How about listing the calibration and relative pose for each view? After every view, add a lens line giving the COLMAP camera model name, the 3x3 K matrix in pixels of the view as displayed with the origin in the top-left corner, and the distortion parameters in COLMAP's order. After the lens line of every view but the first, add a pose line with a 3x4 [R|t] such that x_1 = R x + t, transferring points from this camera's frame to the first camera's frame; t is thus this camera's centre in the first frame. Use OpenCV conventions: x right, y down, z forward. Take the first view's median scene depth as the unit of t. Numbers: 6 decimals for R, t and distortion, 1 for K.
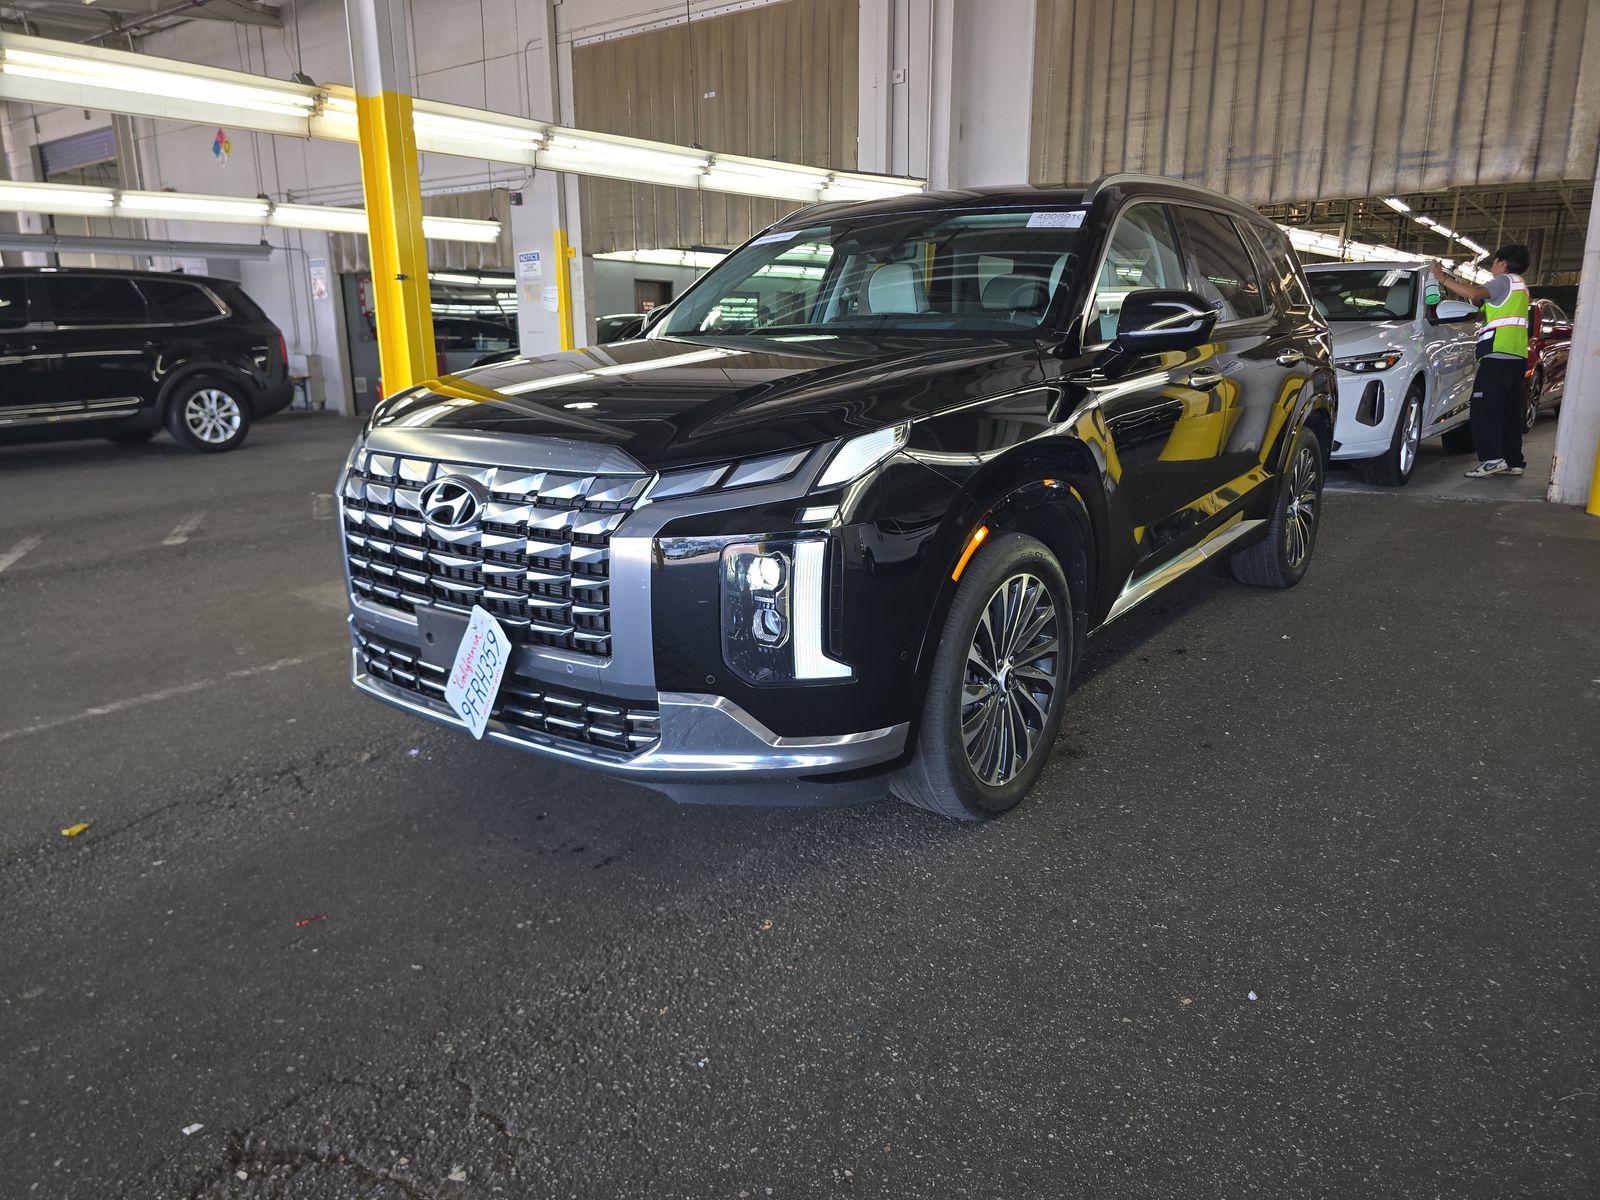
lens RADIAL K [[1081.7, 0, 800.0], [0, 1081.7, 600.0], [0, 0, 1]] dist [0.051302, -0.038381]
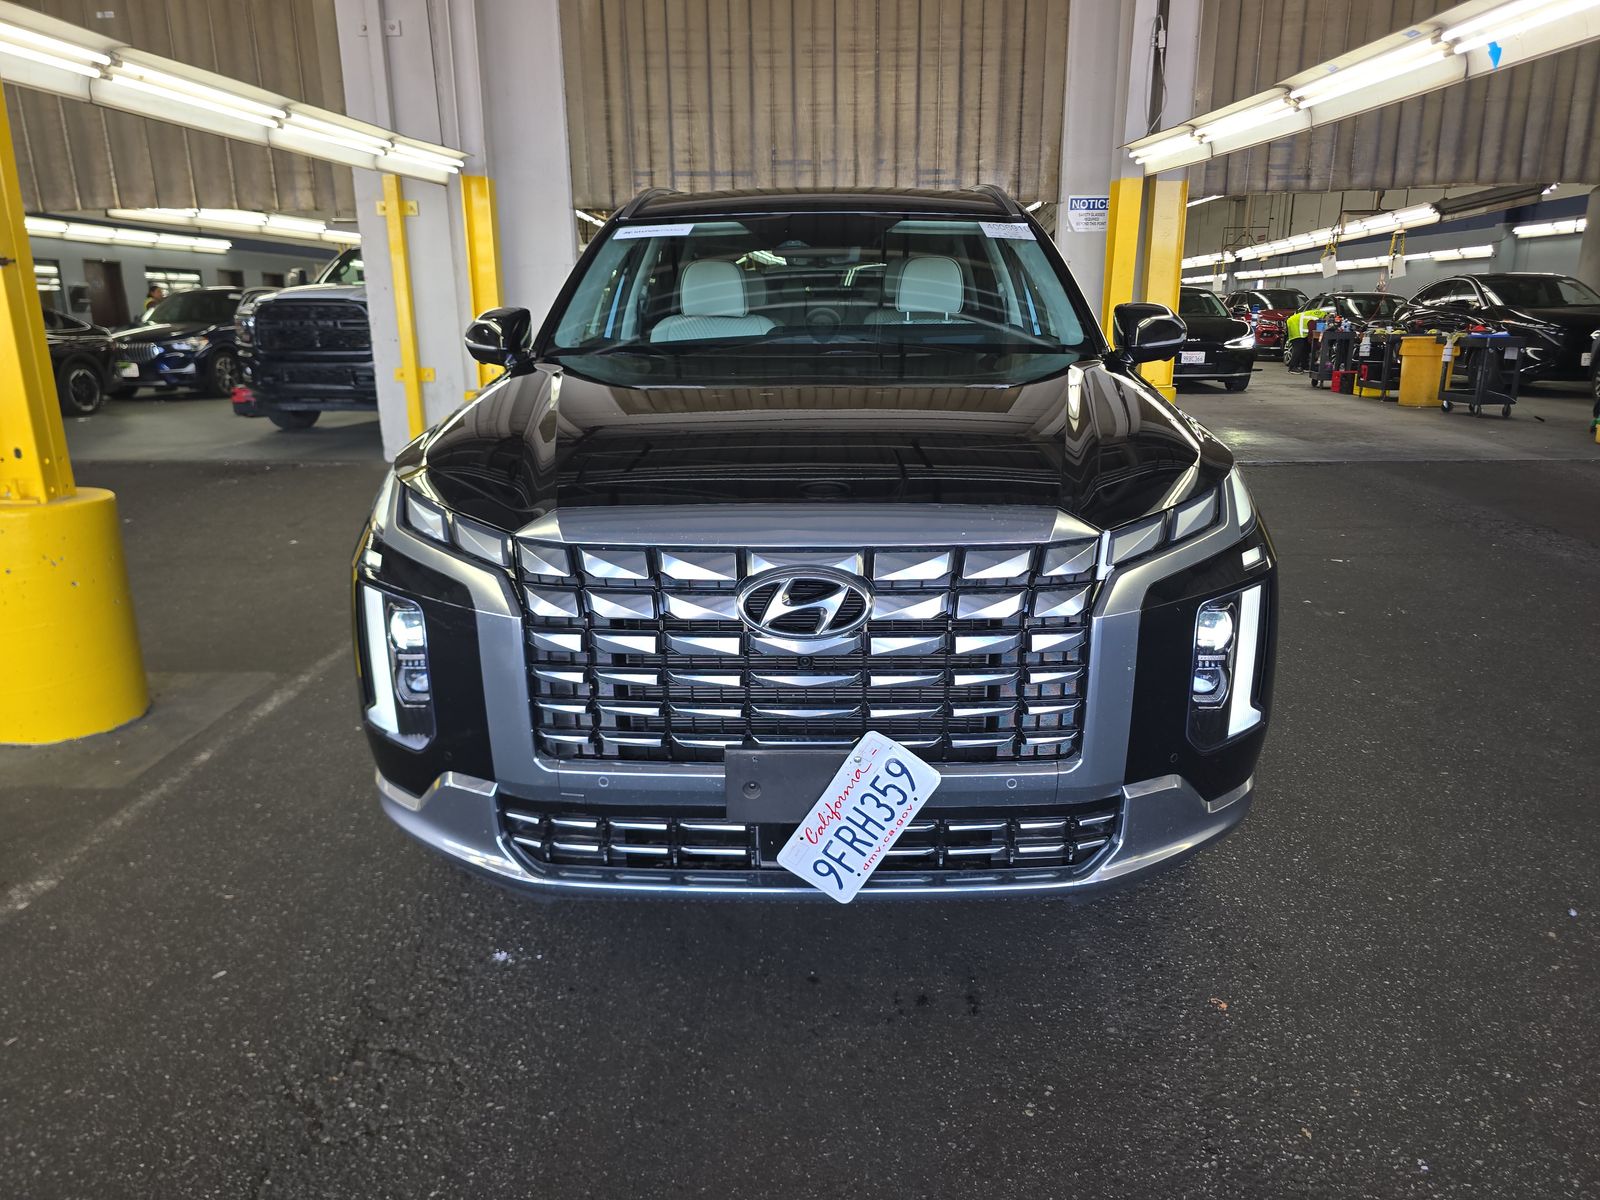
lens RADIAL K [[1089.4, 0, 813.0], [0, 1089.4, 600.6], [0, 0, 1]] dist [0.059083, -0.054297]
pose [[0.812411, -0.150390, 0.563357, -0.255059], [0.141227, 0.988150, 0.060128, -0.046964], [-0.565724, 0.030712, 0.824023, 0.132856]]
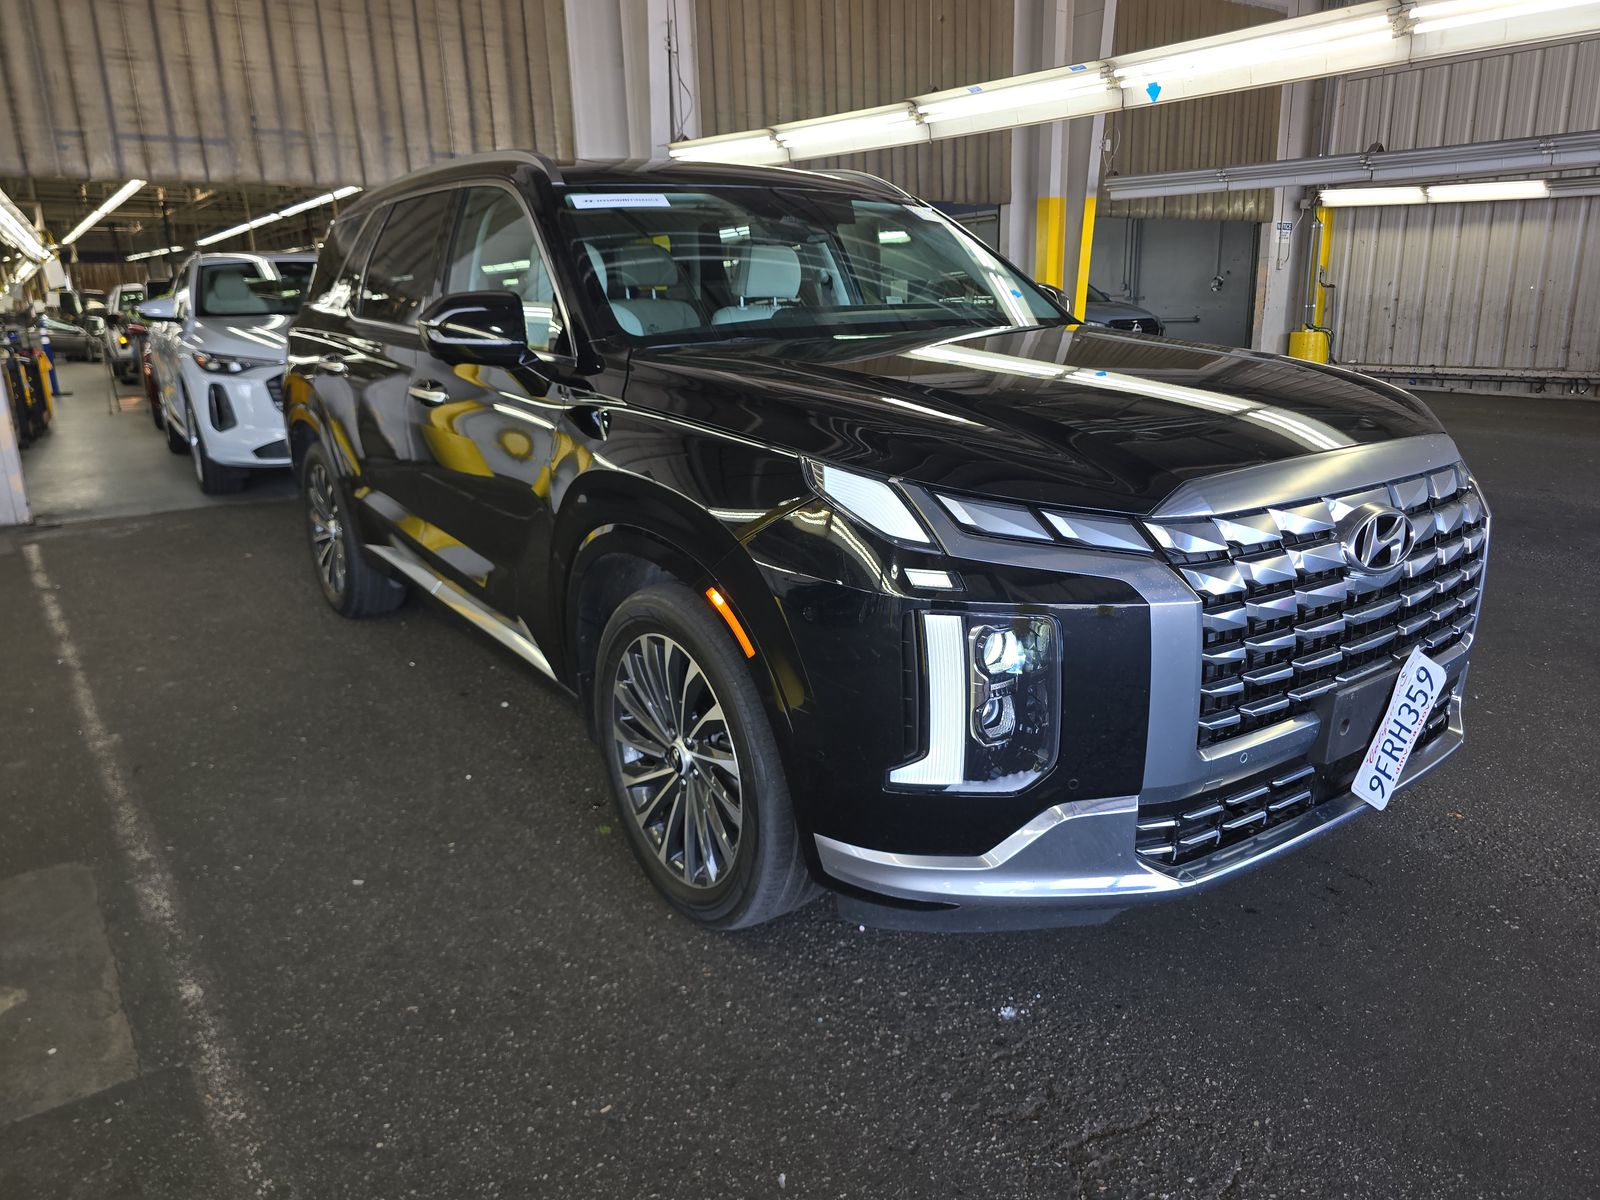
lens RADIAL K [[1094.0, 0, 821.9], [0, 1094.0, 602.5], [0, 0, 1]] dist [0.038437, -0.040843]
pose [[0.280591, -0.254782, 0.925394, -0.417720], [0.250530, 0.950145, 0.185633, -0.104547], [-0.926554, 0.179752, 0.330433, 0.393816]]
